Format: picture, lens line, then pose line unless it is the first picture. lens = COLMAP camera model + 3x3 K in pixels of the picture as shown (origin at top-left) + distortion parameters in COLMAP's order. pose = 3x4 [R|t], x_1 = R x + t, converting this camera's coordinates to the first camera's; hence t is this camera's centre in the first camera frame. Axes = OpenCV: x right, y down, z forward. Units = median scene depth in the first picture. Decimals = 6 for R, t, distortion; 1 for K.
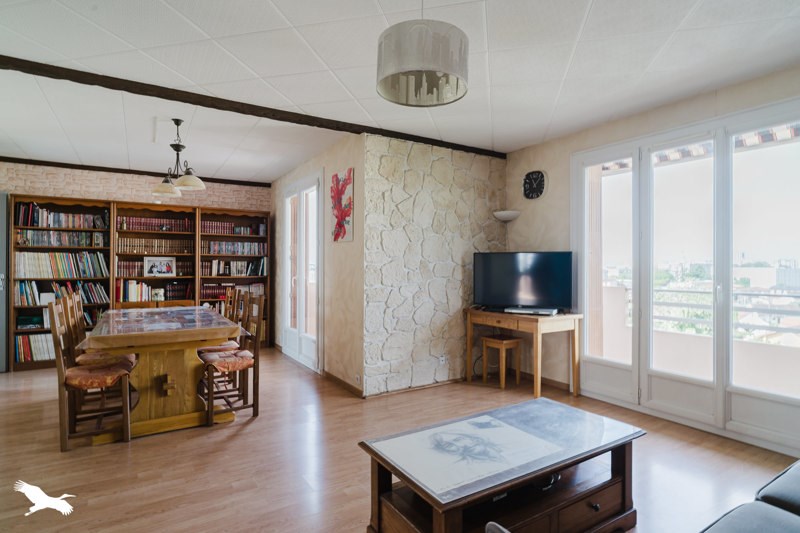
lens RADIAL K [[421.8, 0, 400.0], [0, 421.8, 266.5], [0, 0, 1]] dist [0.004315, 0.001571]
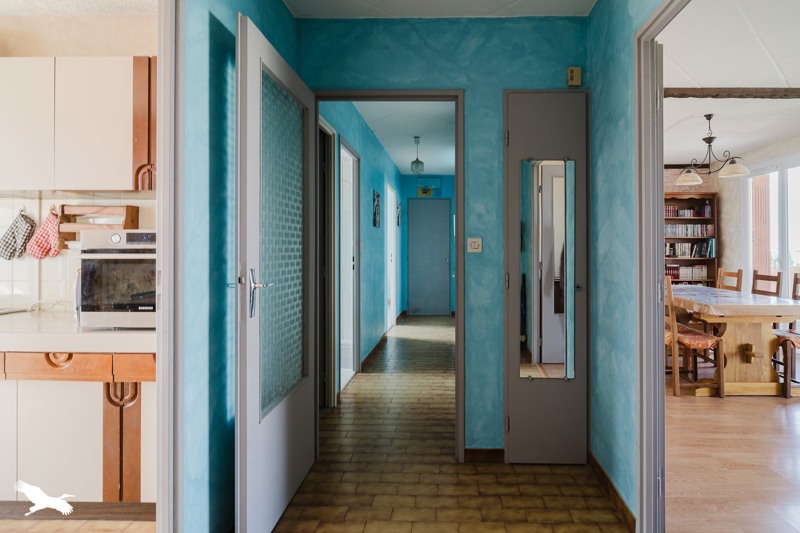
lens RADIAL K [[439.5, 0, 433.5], [0, 439.5, 247.1], [0, 0, 1]] dist [0.001208, 0.000566]
pose [[0.838588, -0.007080, -0.544720, -0.314053], [0.003633, 0.999966, -0.007404, 0.002505], [0.544754, 0.004230, 0.838585, -0.219637]]
